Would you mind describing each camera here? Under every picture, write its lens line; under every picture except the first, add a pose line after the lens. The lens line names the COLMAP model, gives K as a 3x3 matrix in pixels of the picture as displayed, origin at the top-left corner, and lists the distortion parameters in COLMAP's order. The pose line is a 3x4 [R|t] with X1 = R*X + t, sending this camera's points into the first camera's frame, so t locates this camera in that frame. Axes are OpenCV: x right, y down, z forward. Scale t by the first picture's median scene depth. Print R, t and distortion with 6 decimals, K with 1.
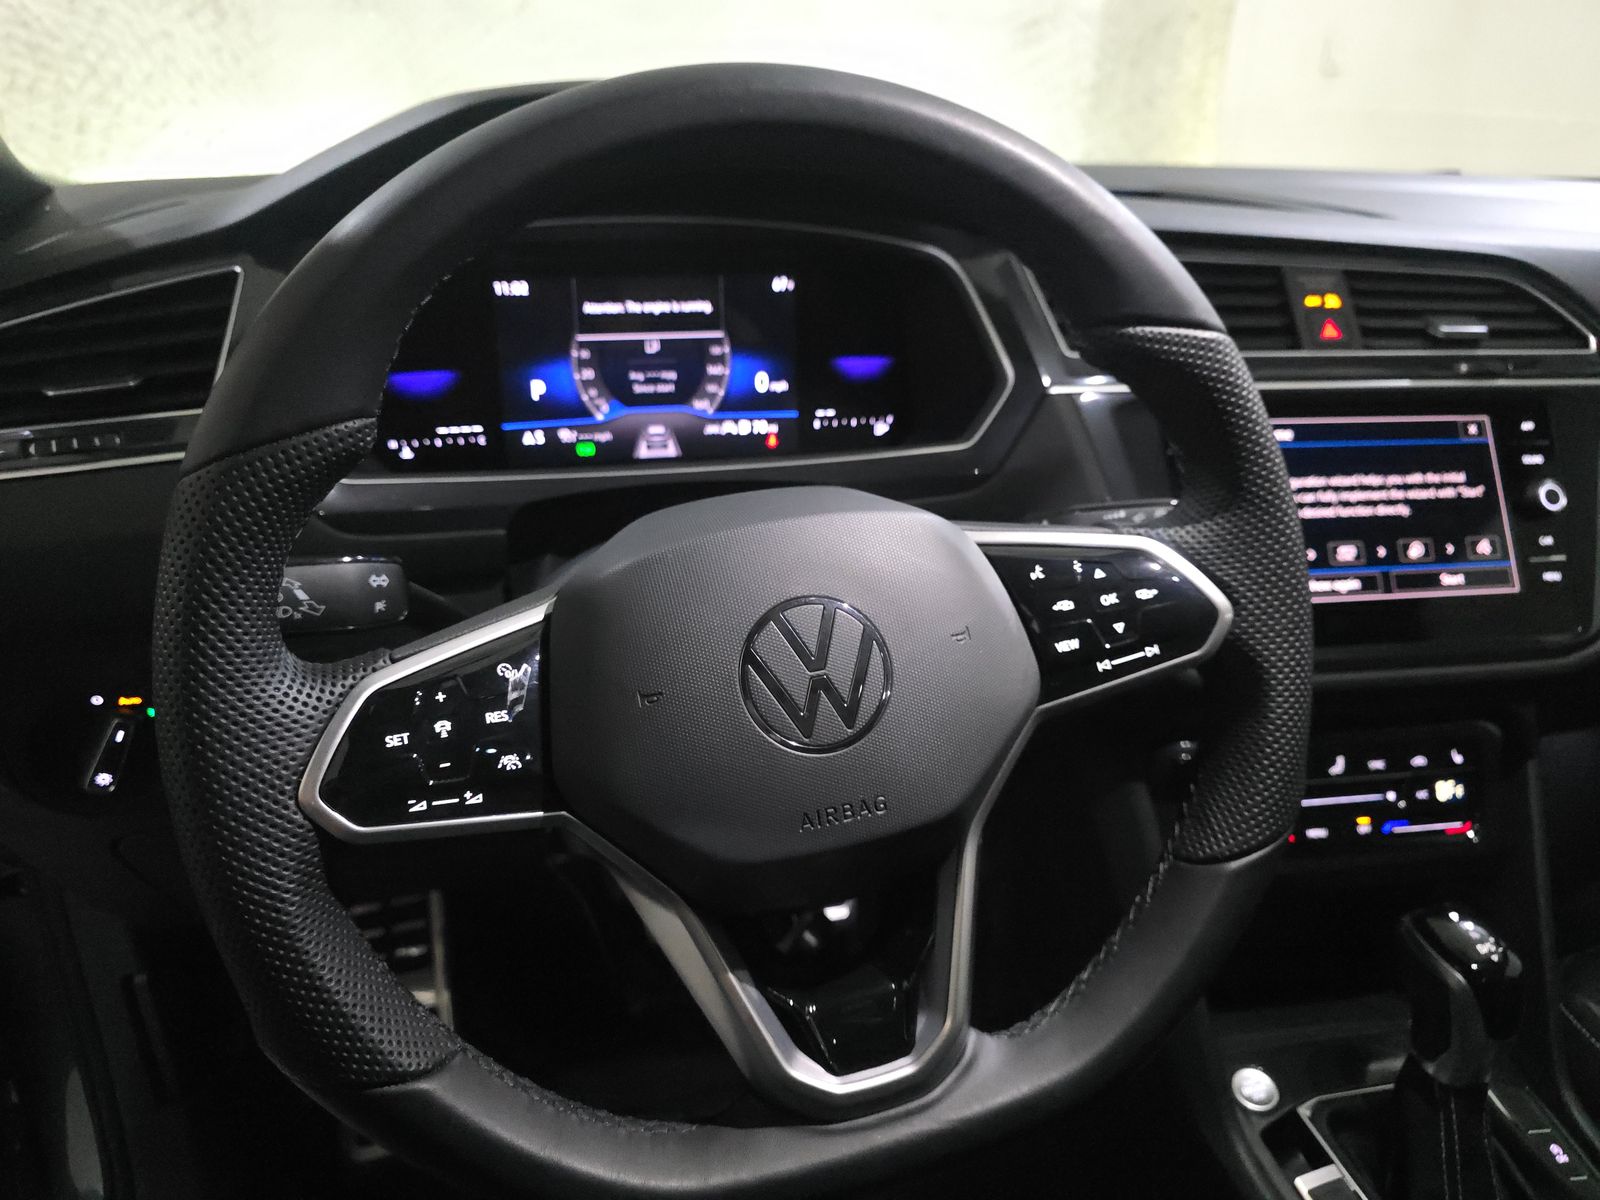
lens RADIAL K [[1075.4, 0, 765.1], [0, 1075.4, 601.8], [0, 0, 1]] dist [0.040824, -0.021180]
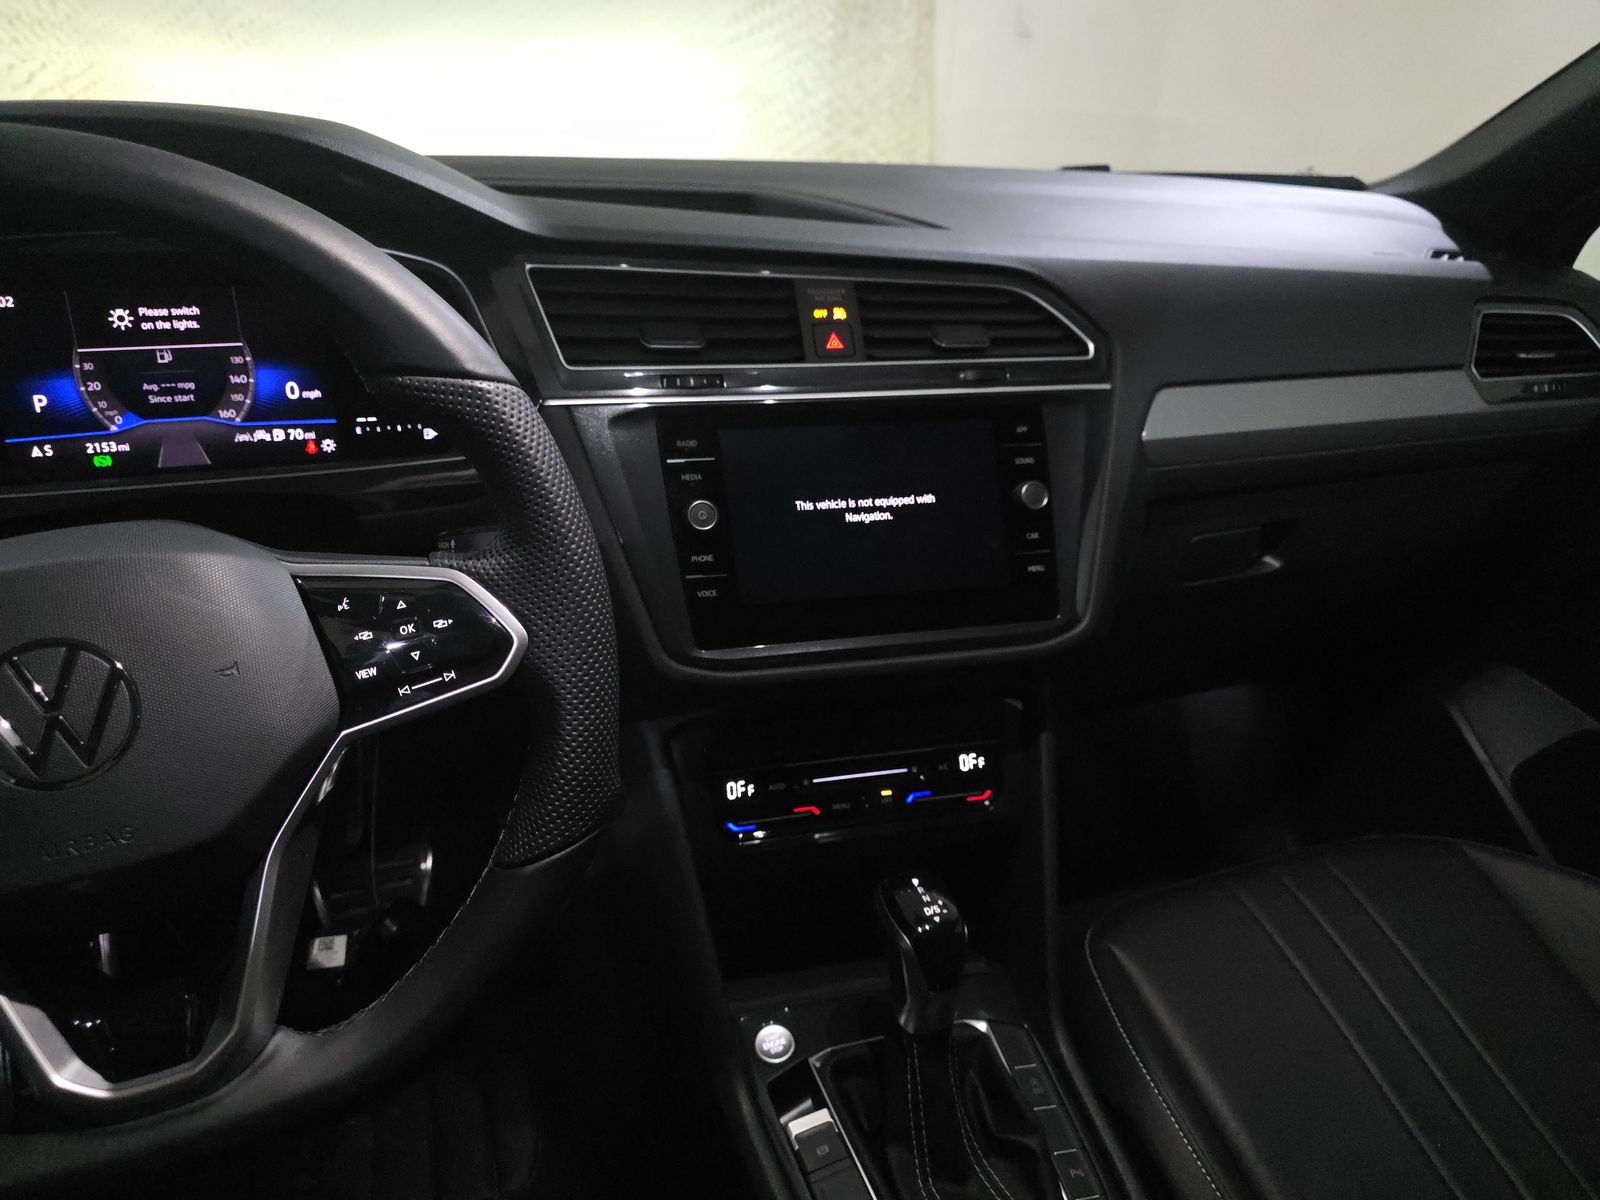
lens RADIAL K [[1076.7, 0, 800.0], [0, 1076.7, 600.0], [0, 0, 1]] dist [0.042181, -0.047911]
pose [[0.996672, -0.023235, 0.078130, 0.399567], [0.019586, 0.998696, 0.047155, -0.047429], [-0.079124, -0.045468, 0.995827, -0.063091]]
